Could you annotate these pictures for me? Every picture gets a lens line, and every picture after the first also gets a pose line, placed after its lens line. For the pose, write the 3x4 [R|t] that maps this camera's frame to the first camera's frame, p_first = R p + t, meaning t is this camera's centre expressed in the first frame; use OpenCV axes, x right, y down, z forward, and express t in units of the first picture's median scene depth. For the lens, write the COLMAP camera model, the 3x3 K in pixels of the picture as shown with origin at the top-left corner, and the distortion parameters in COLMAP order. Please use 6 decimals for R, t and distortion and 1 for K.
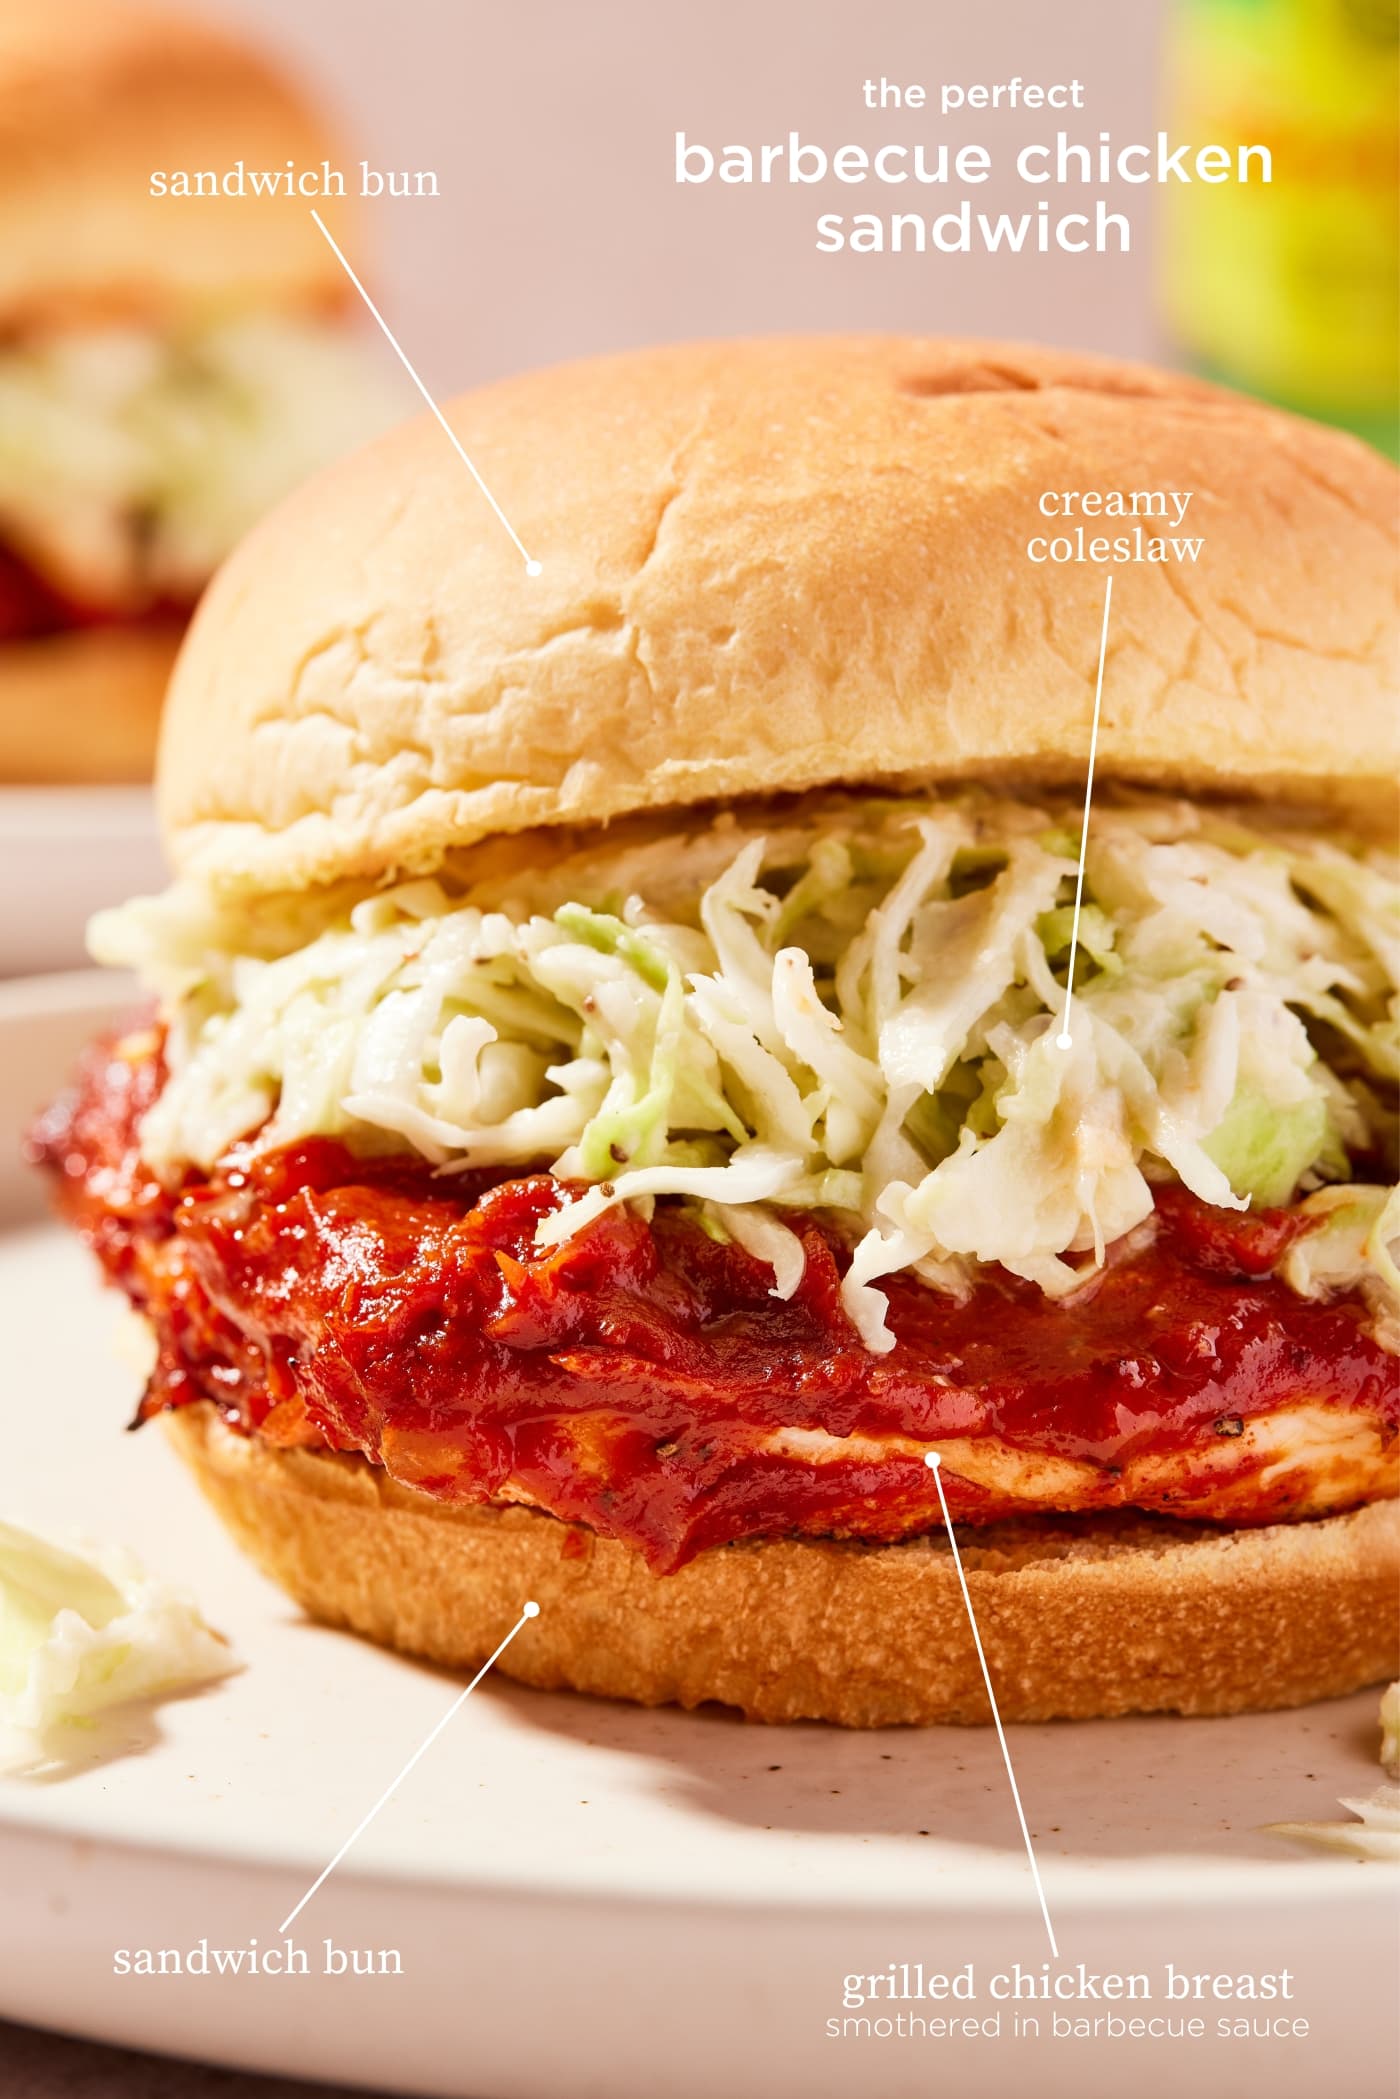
lens RADIAL K [[7790.9, 0, 700.0], [0, 7790.9, 1049.5], [0, 0, 1]] dist [-0.014726, -2.421959]
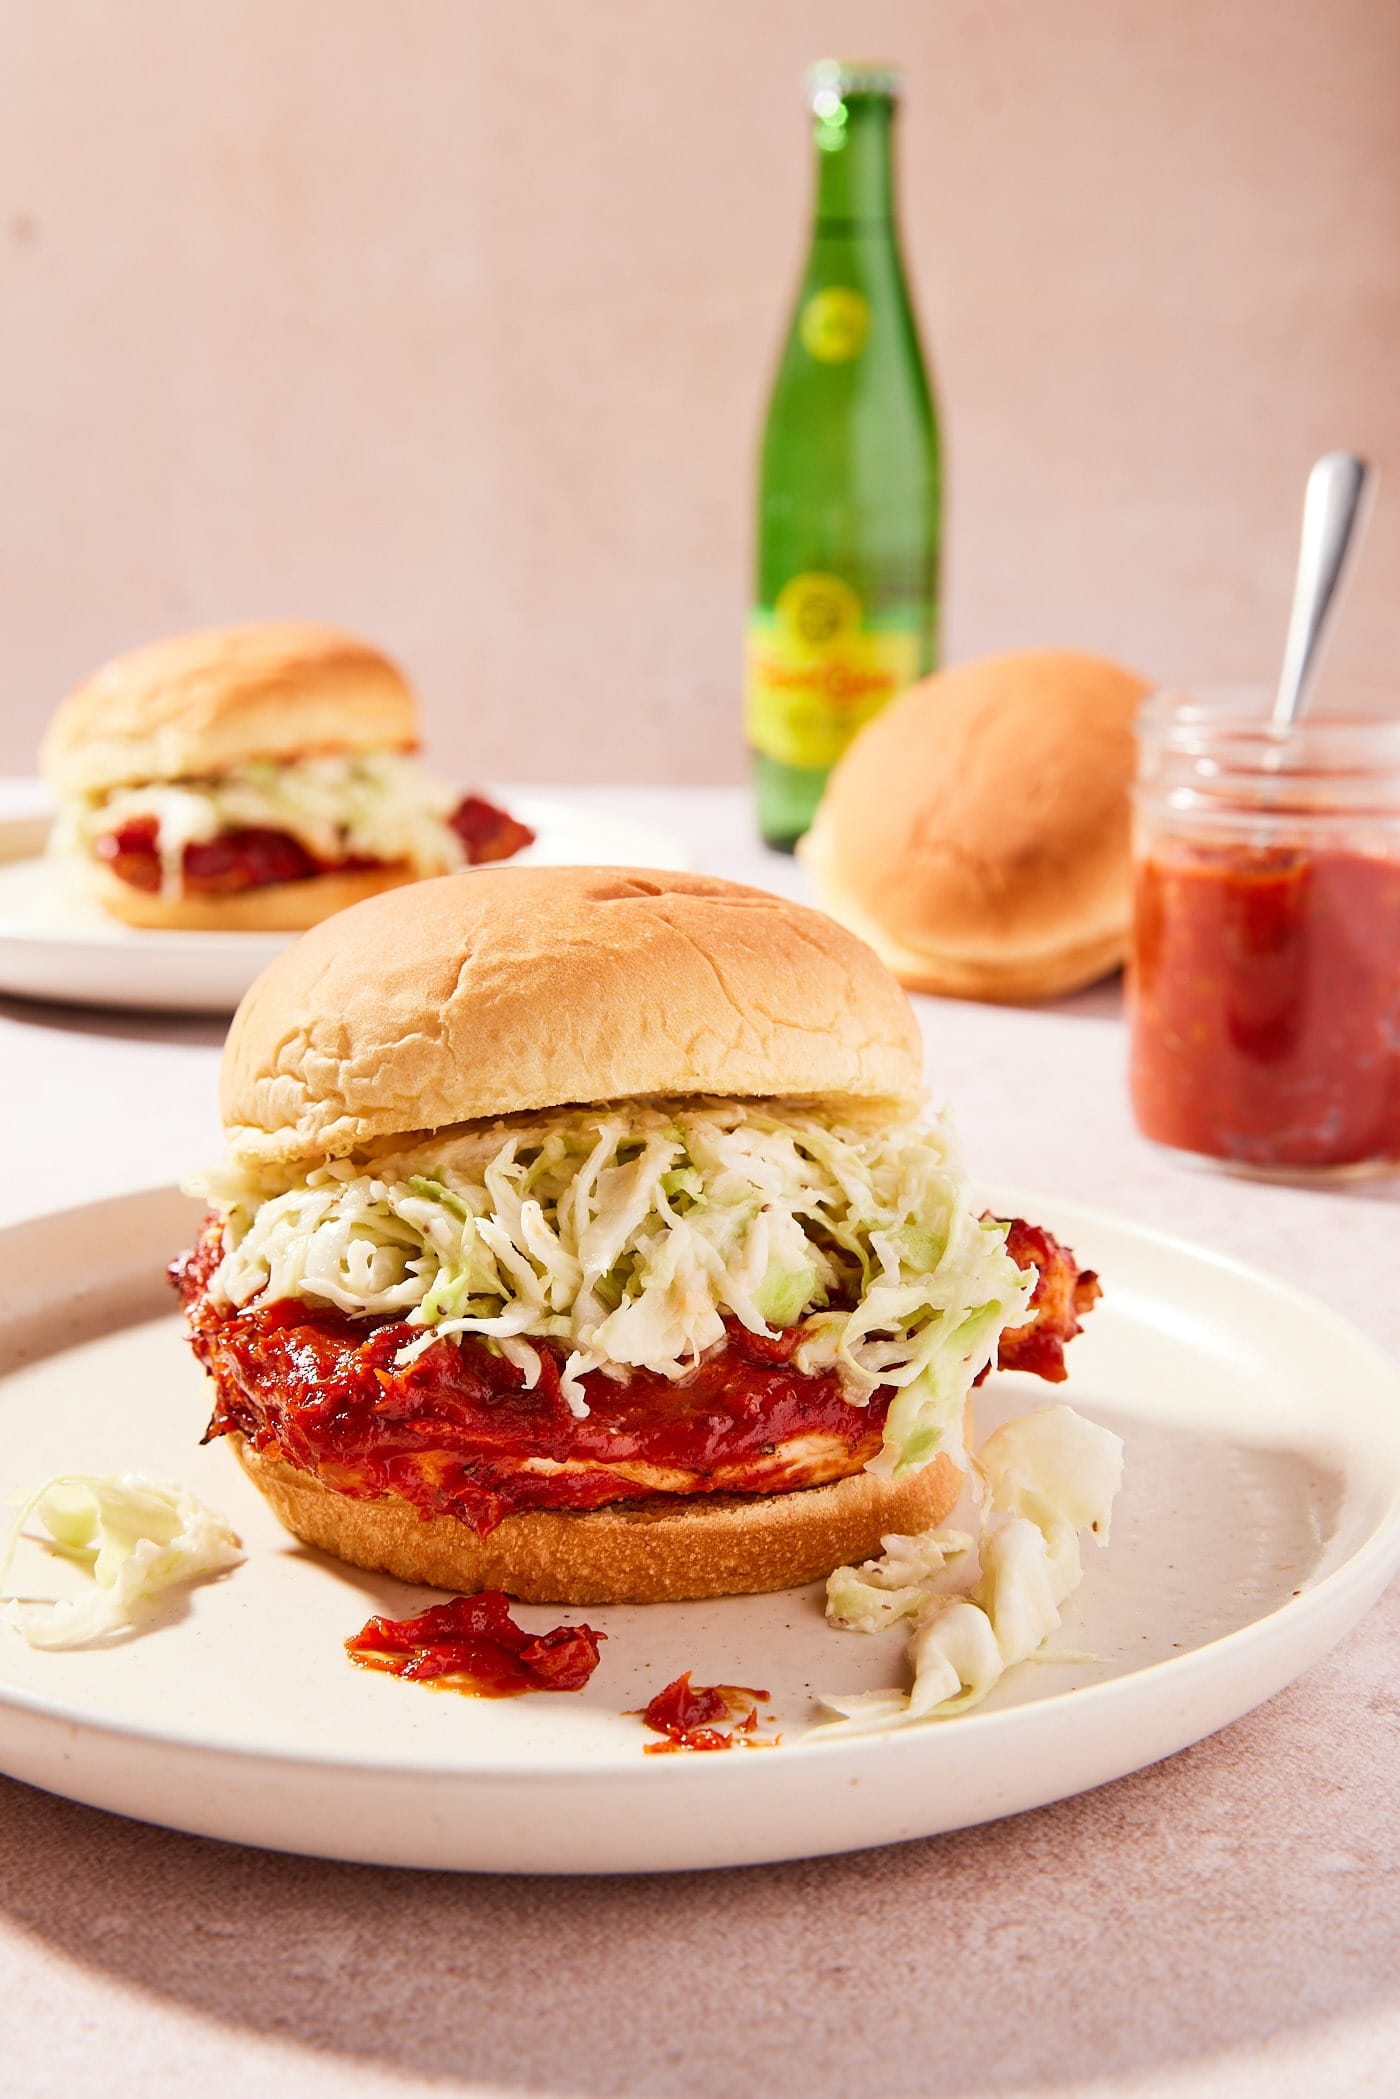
lens RADIAL K [[2948.9, 0, 700.0], [0, 2948.9, 1049.5], [0, 0, 1]] dist [0.013233, 0.009278]
pose [[0.999079, -0.024820, 0.035009, 0.028215], [0.024872, 0.999690, -0.001048, -0.047155], [-0.034972, 0.001918, 0.999386, 0.277979]]
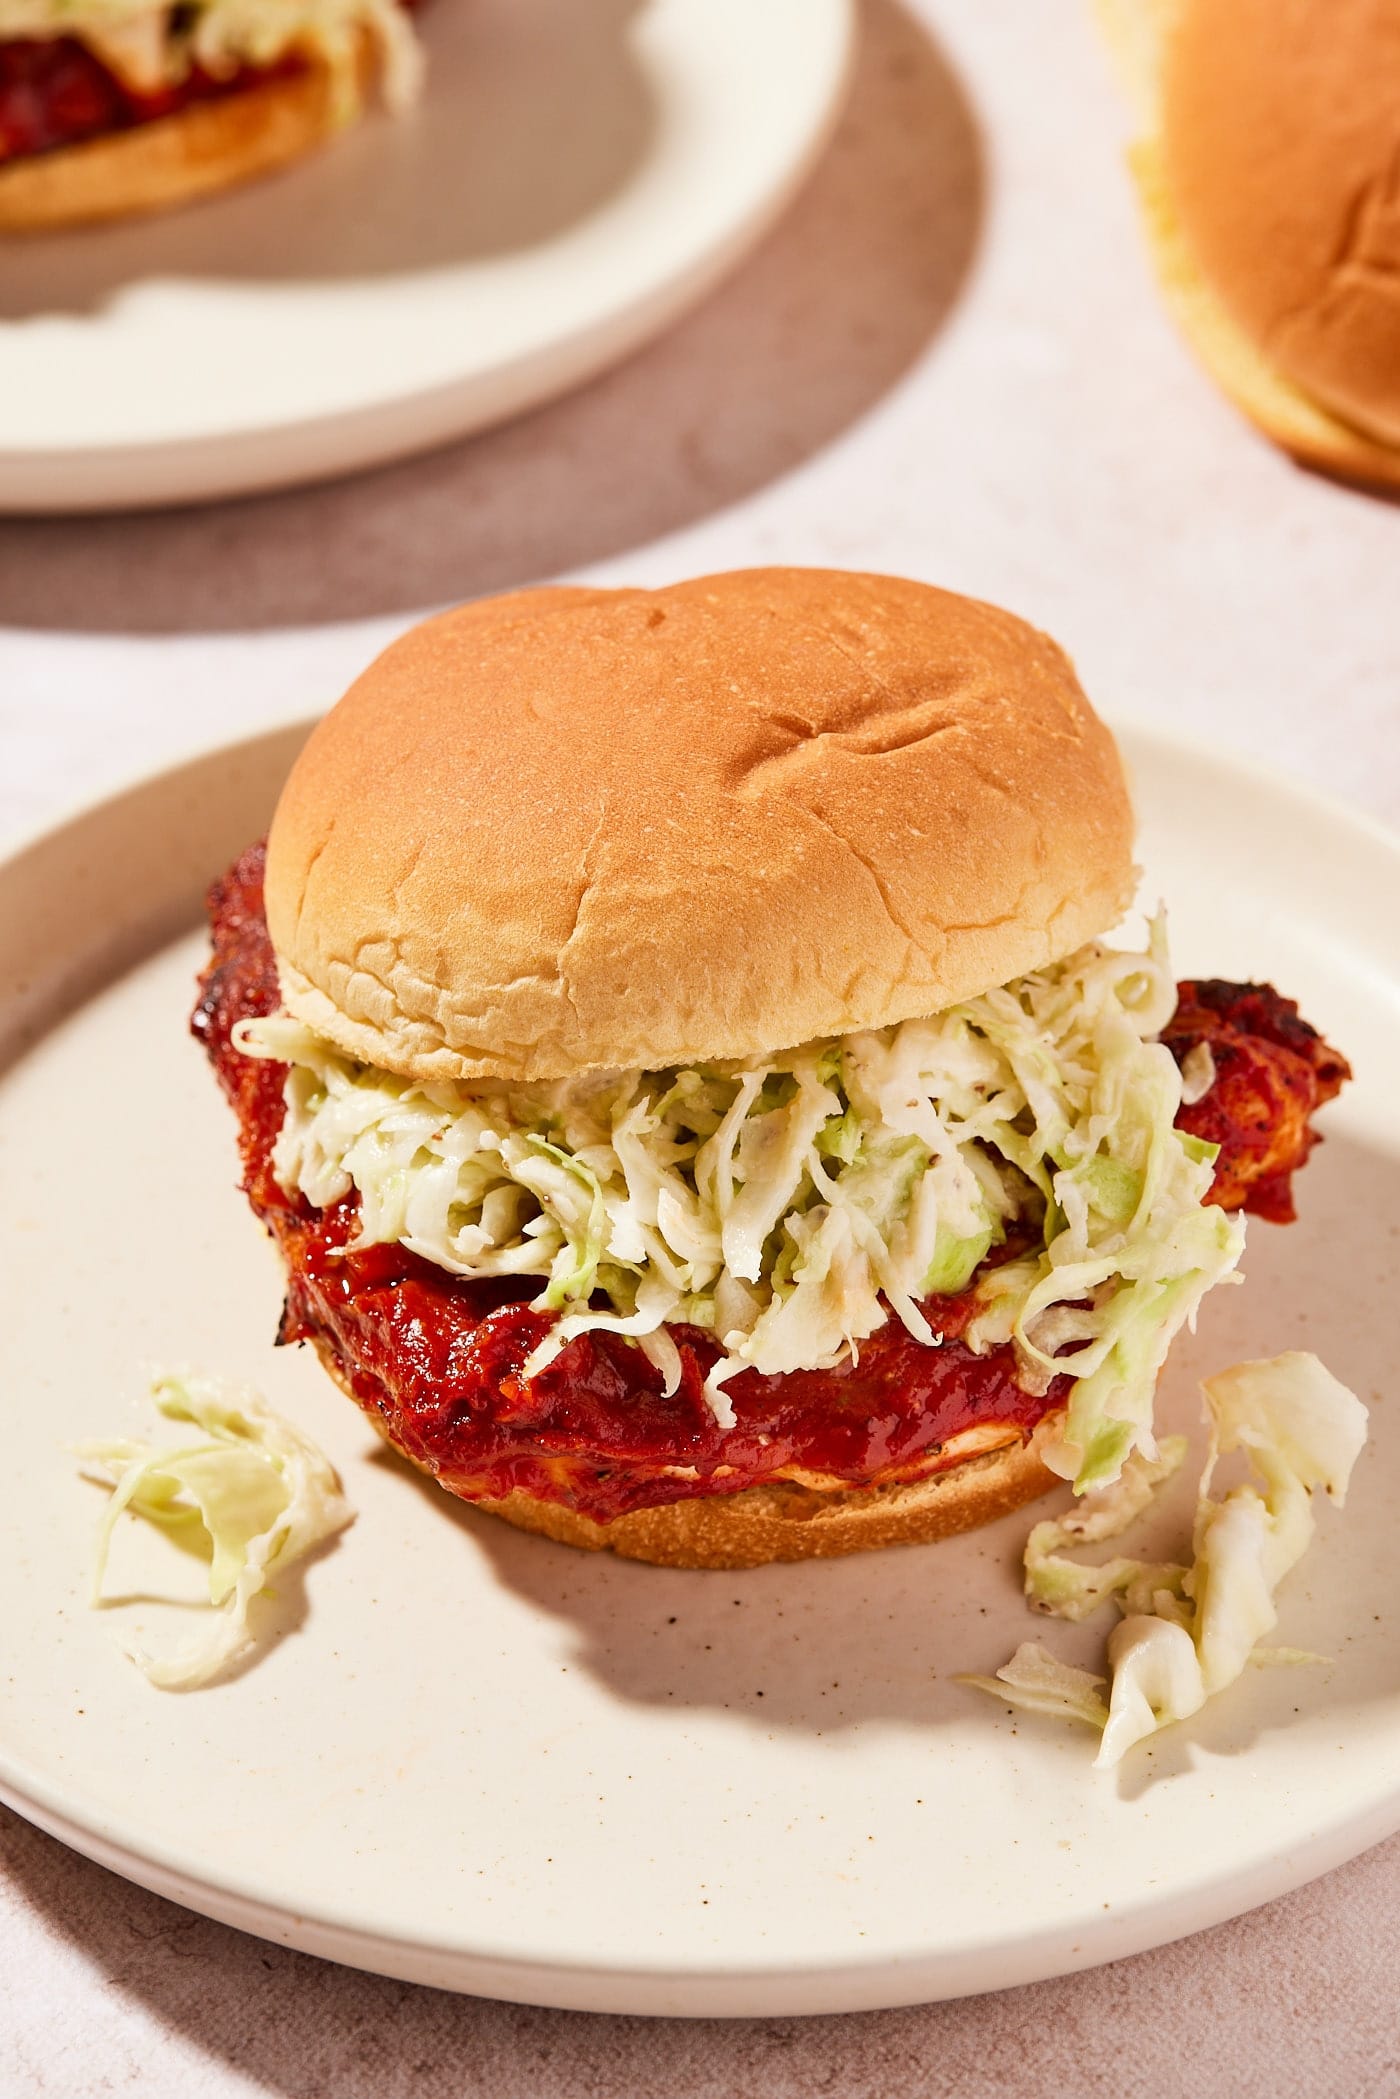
lens RADIAL K [[7790.9, 0, 700.0], [0, 7790.9, 1049.5], [0, 0, 1]] dist [-0.014726, -2.421959]
pose [[0.999279, -0.035872, 0.012474, -0.001256], [0.027096, 0.903533, 0.427661, -0.744479], [-0.026611, -0.427015, 0.903853, -0.492126]]
